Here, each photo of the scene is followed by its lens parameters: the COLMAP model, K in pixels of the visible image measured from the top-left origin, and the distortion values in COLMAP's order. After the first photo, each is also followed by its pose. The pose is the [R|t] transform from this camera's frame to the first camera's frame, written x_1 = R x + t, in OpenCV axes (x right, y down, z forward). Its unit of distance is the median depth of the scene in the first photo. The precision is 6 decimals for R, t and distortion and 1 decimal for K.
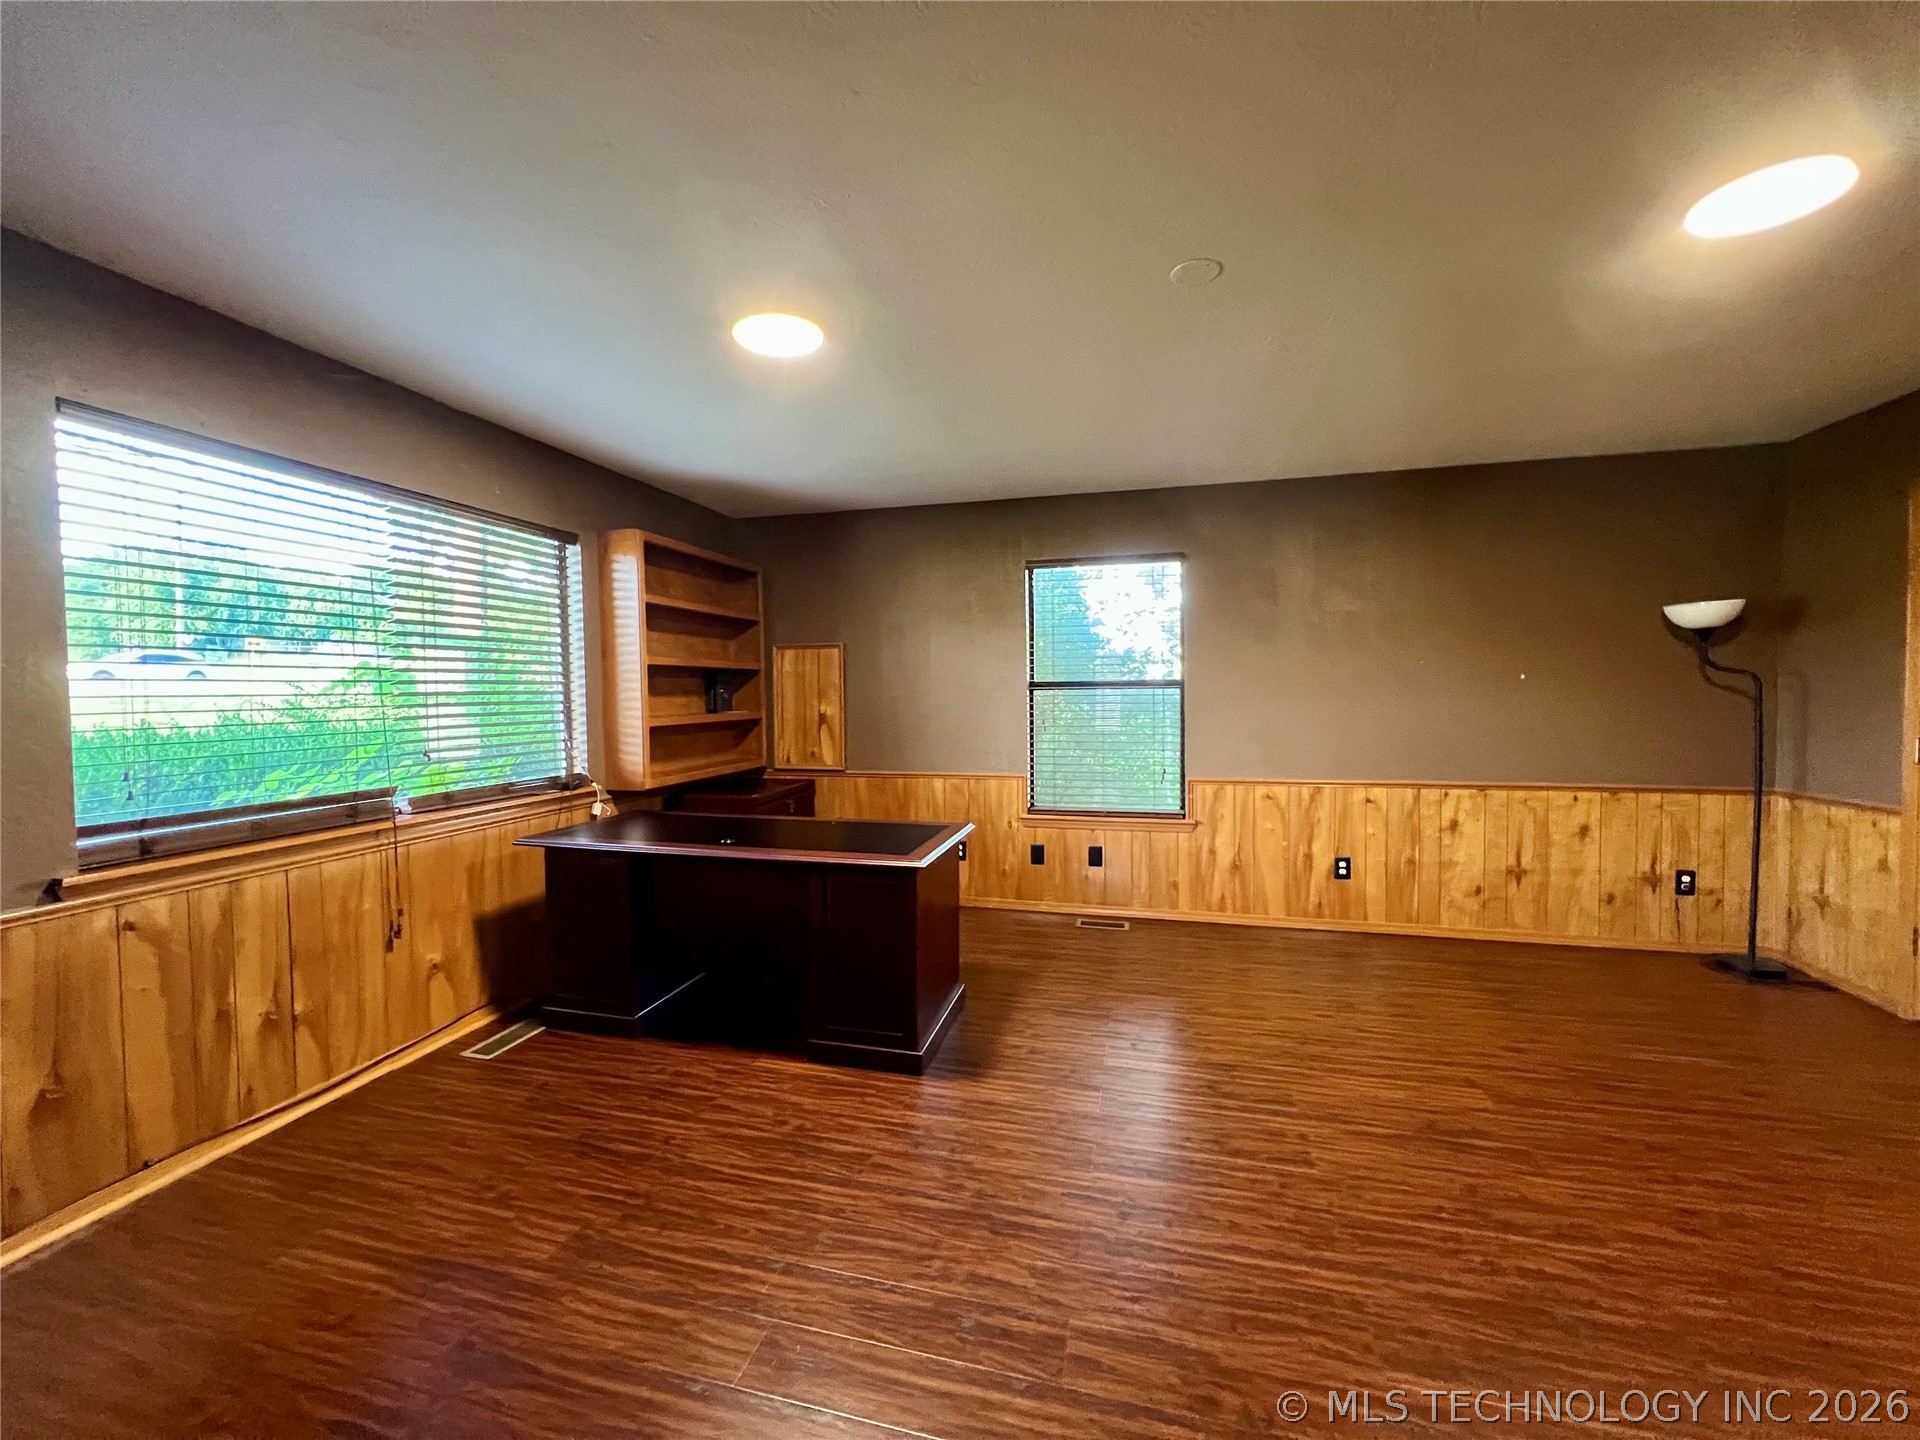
lens RADIAL K [[770.7, 0, 952.9], [0, 770.7, 715.8], [0, 0, 1]] dist [-0.002276, 0.000928]
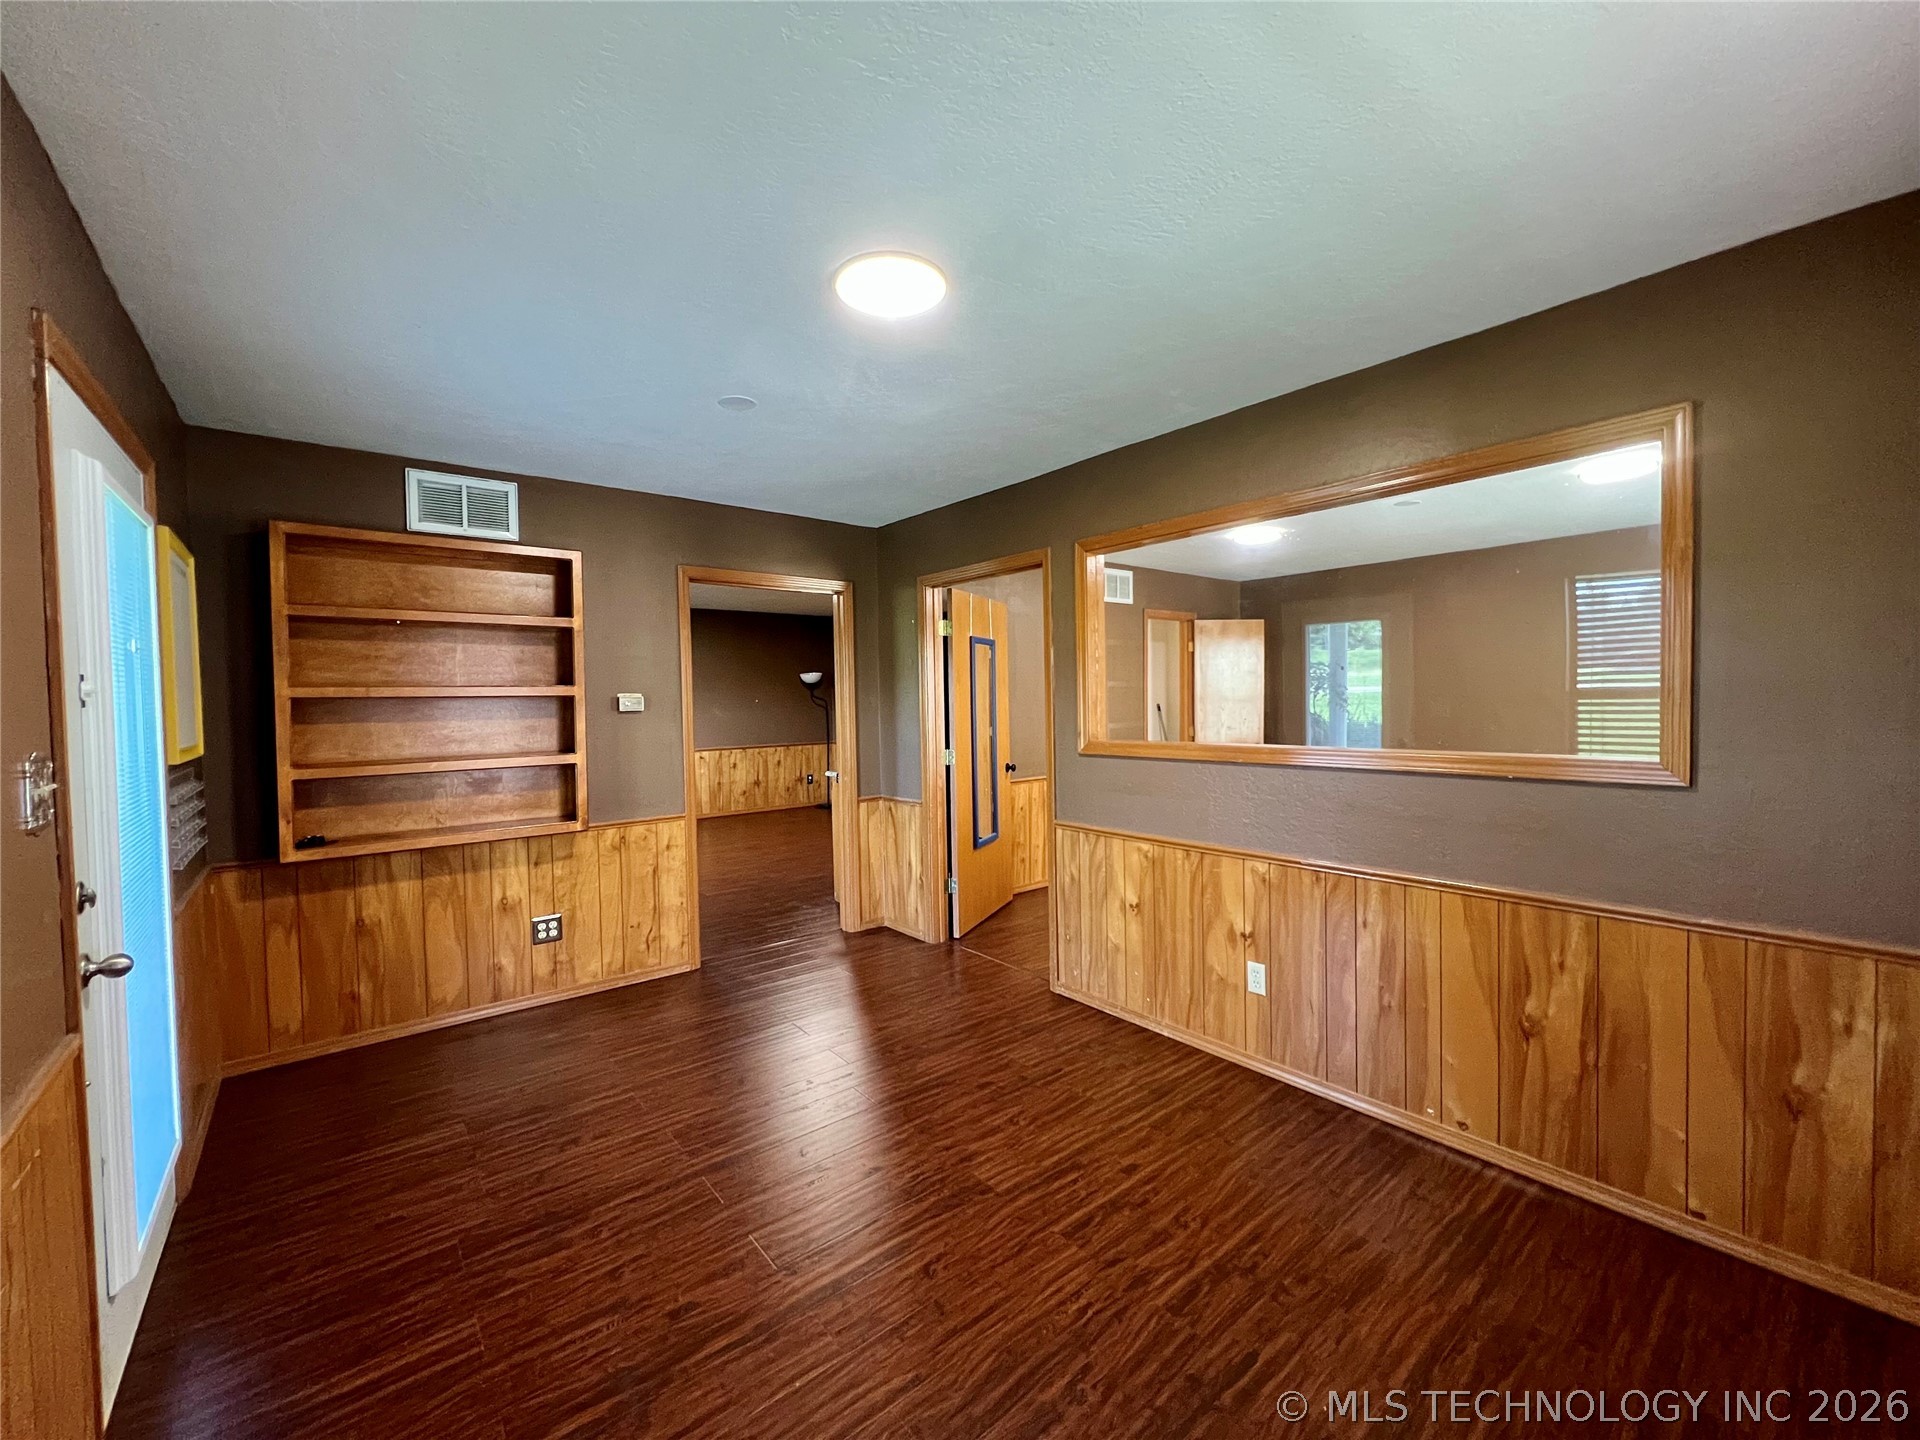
lens RADIAL K [[770.7, 0, 952.9], [0, 770.7, 715.8], [0, 0, 1]] dist [-0.002276, 0.000928]
pose [[0.590356, -0.022079, 0.806841, -0.875316], [0.035737, 0.999361, 0.001199, 0.015178], [-0.806352, 0.028126, 0.590767, -0.951798]]
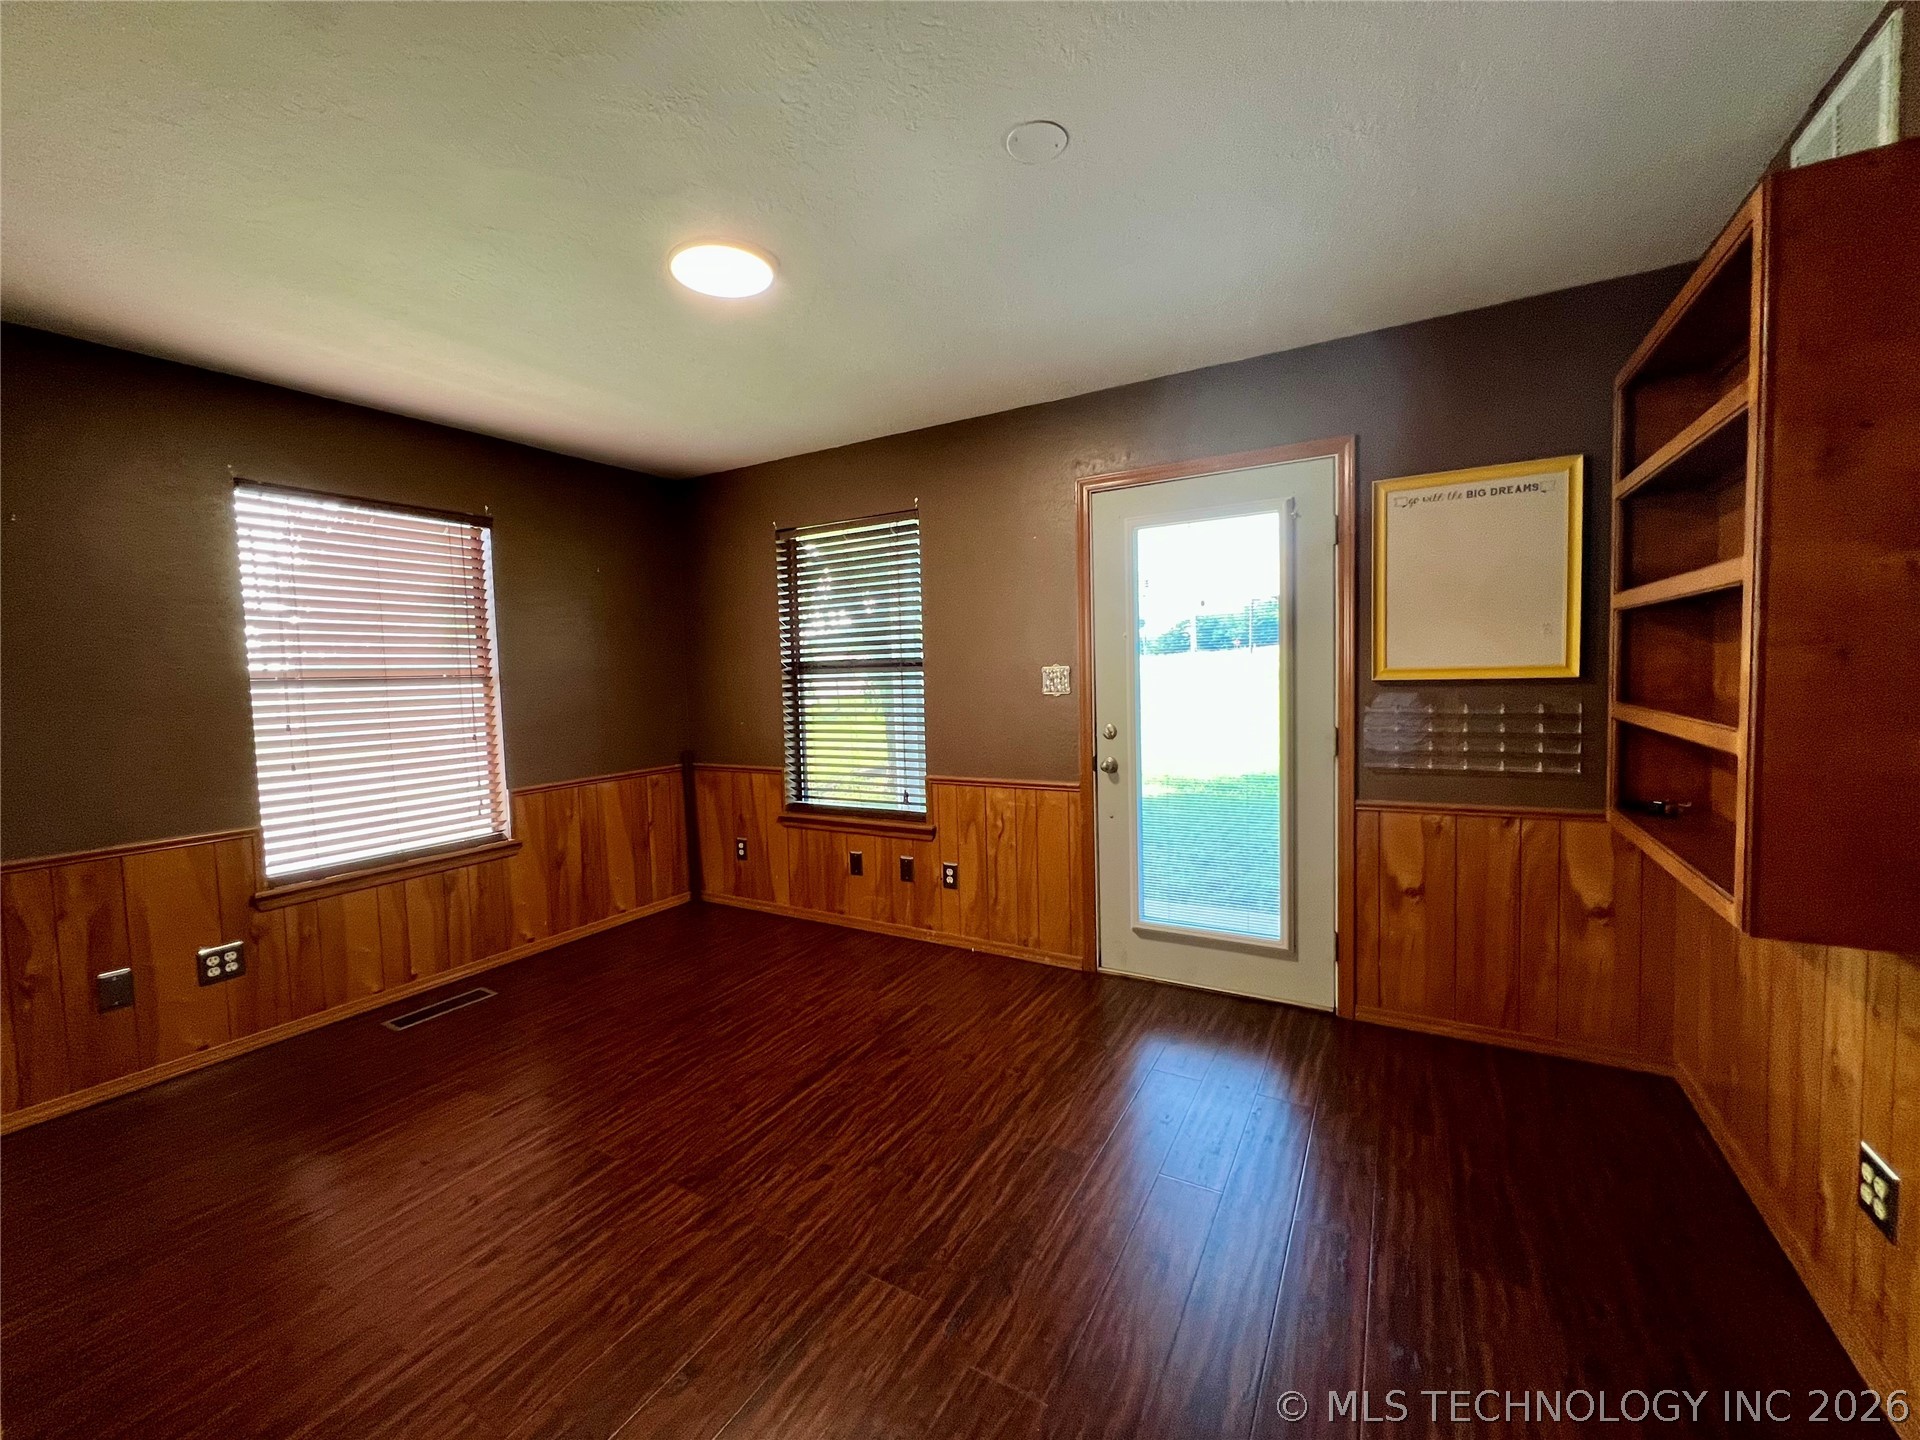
lens RADIAL K [[770.7, 0, 952.9], [0, 770.7, 715.8], [0, 0, 1]] dist [-0.002276, 0.000928]
pose [[-0.268639, 0.072478, -0.960510, 0.045661], [0.002693, 0.997218, 0.074494, 0.009900], [0.963237, 0.017426, -0.268087, -0.299399]]
